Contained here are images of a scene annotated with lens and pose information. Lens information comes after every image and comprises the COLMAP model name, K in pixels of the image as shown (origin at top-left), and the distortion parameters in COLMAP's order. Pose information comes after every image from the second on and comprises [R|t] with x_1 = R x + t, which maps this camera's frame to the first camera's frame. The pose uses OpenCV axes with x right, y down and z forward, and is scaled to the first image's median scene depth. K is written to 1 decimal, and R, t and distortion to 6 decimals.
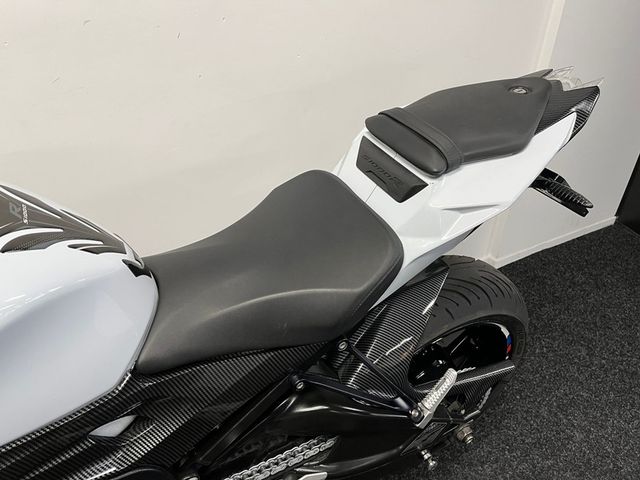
lens RADIAL K [[481.1, 0, 320.0], [0, 481.1, 240.0], [0, 0, 1]] dist [0.083495, -0.107629]
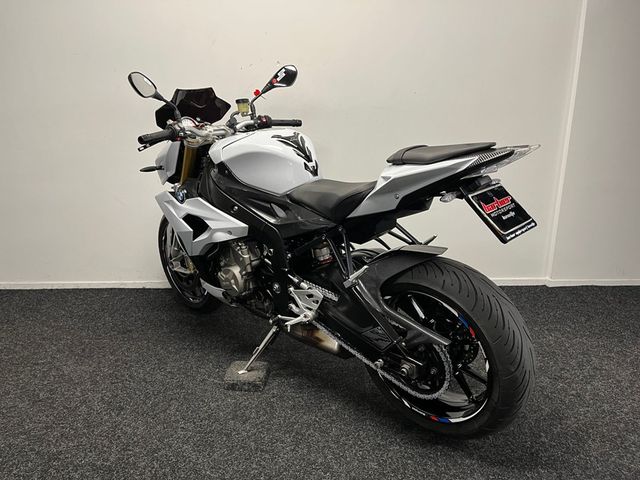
lens RADIAL K [[470.4, 0, 320.0], [0, 470.4, 240.0], [0, 0, 1]] dist [0.083795, -0.097374]
pose [[0.334936, 0.260439, -0.905533, 2.467775], [-0.563163, 0.825830, 0.029215, 0.304979], [0.755424, 0.500177, 0.423269, 0.041178]]
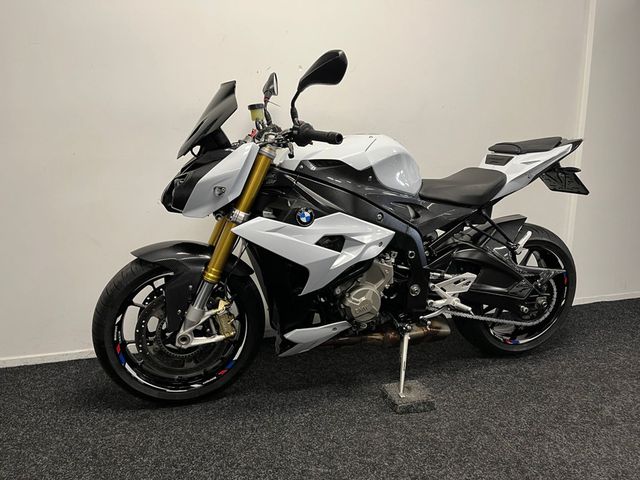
lens RADIAL K [[481.1, 0, 320.0], [0, 481.1, 240.0], [0, 0, 1]] dist [0.083495, -0.107629]
pose [[0.986705, 0.024170, -0.160714, -0.509885], [-0.094851, 0.888635, -0.448699, 2.017289], [0.131972, 0.457977, 0.879113, -1.719228]]
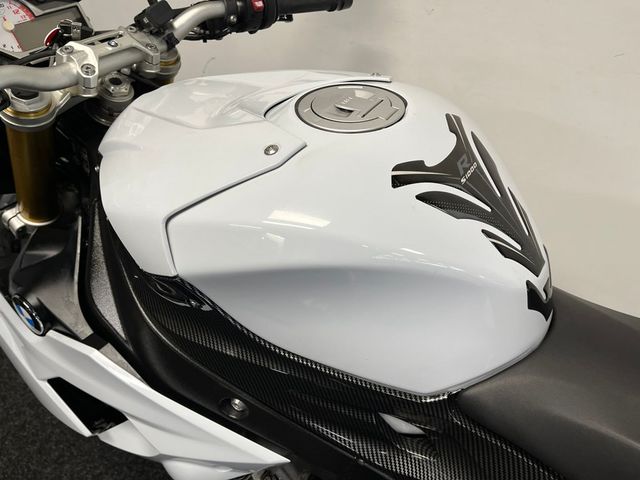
lens RADIAL K [[481.1, 0, 320.0], [0, 481.1, 240.0], [0, 0, 1]] dist [0.083495, -0.107629]
pose [[0.487205, 0.538054, -0.687844, -0.075067], [-0.528239, 0.808789, 0.258505, -0.035305], [0.695410, 0.237401, 0.678267, 0.240296]]
